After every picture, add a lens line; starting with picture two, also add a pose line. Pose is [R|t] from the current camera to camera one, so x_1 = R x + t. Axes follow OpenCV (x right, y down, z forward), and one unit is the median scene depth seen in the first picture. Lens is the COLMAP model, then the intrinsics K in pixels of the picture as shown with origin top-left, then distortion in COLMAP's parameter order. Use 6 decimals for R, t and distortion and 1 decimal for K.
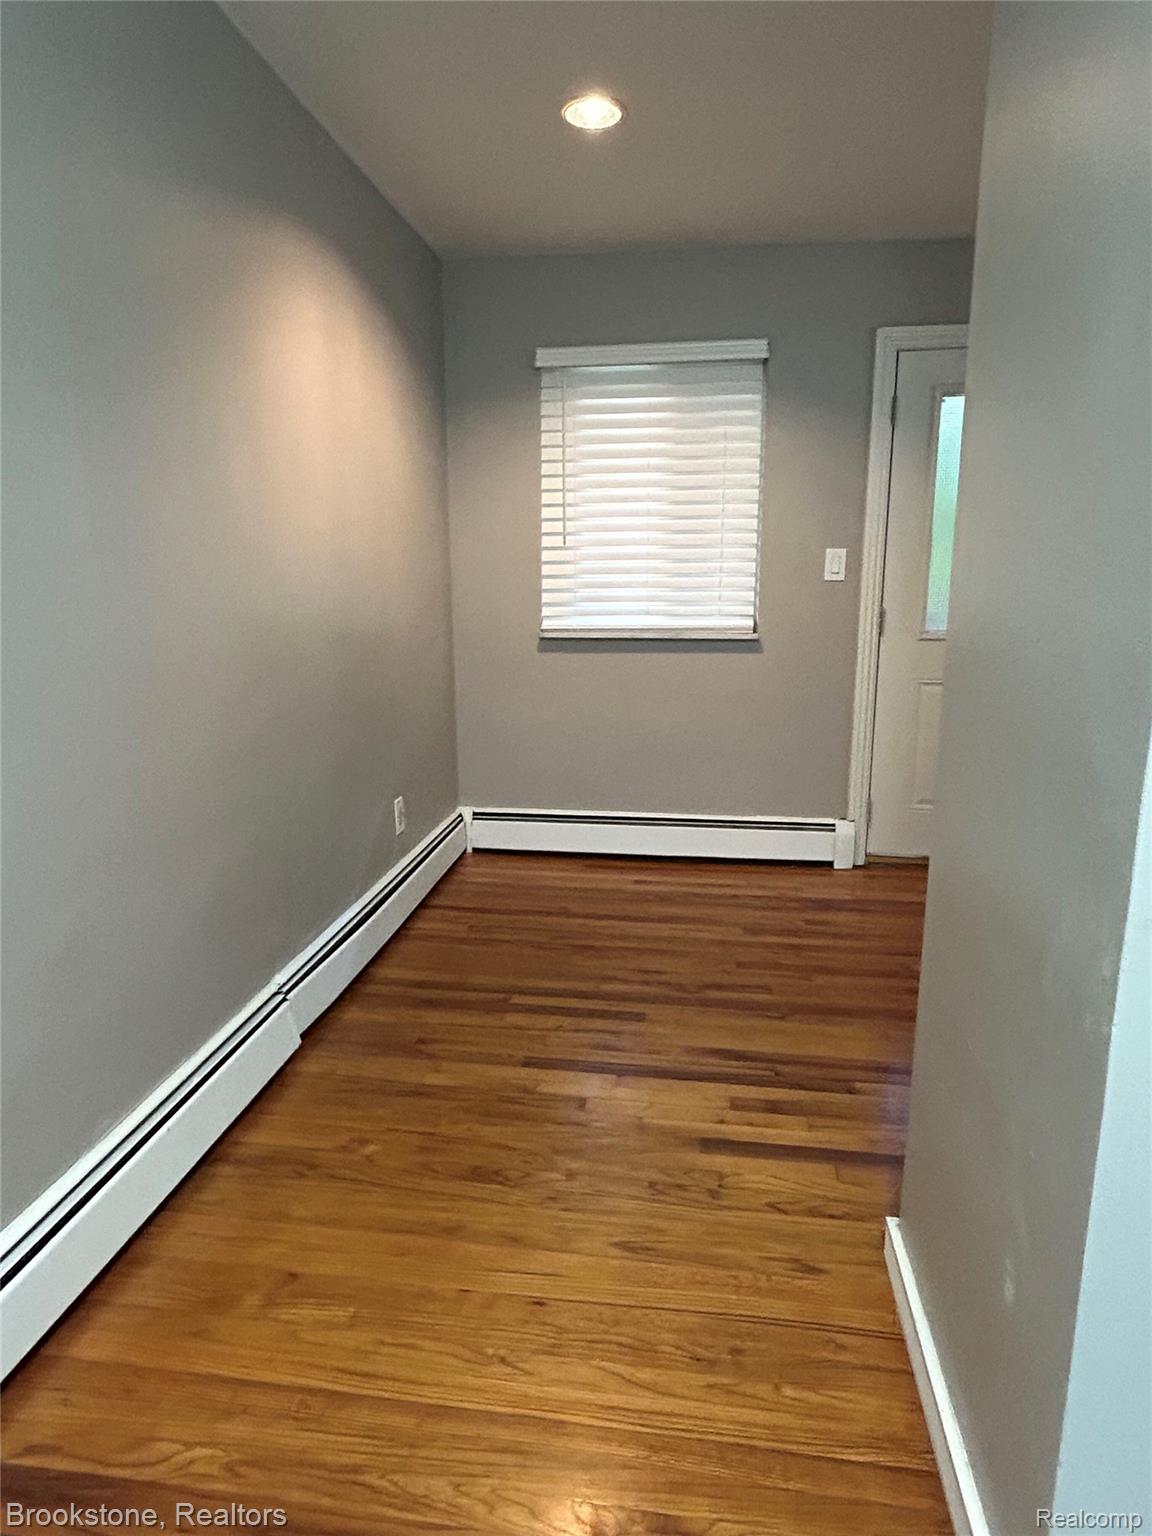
lens RADIAL K [[914.1, 0, 576.0], [0, 914.1, 768.0], [0, 0, 1]] dist [-0.003509, -0.000243]
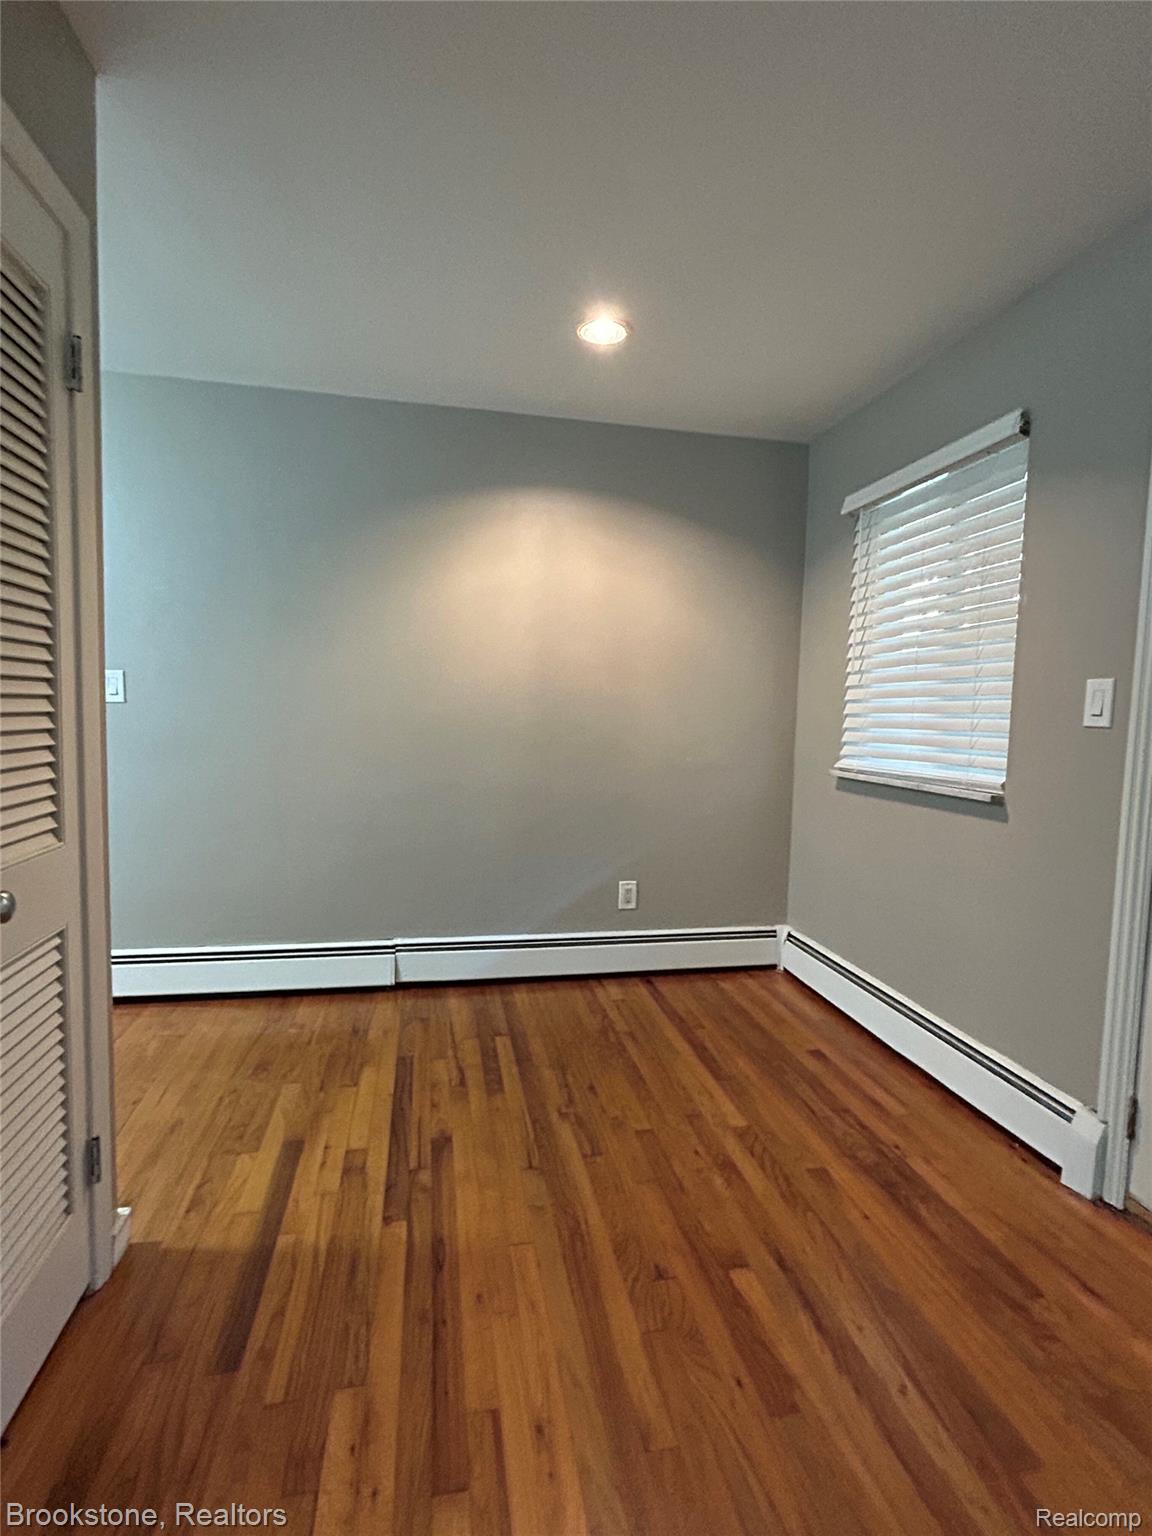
lens RADIAL K [[725.6, 0, 574.0], [0, 725.6, 778.2], [0, 0, 1]] dist [-0.000175, -0.000011]
pose [[0.340212, 0.097006, -0.935332, 0.717092], [-0.216200, 0.976088, 0.022594, -0.115171], [0.915158, 0.194532, 0.353049, 0.553781]]
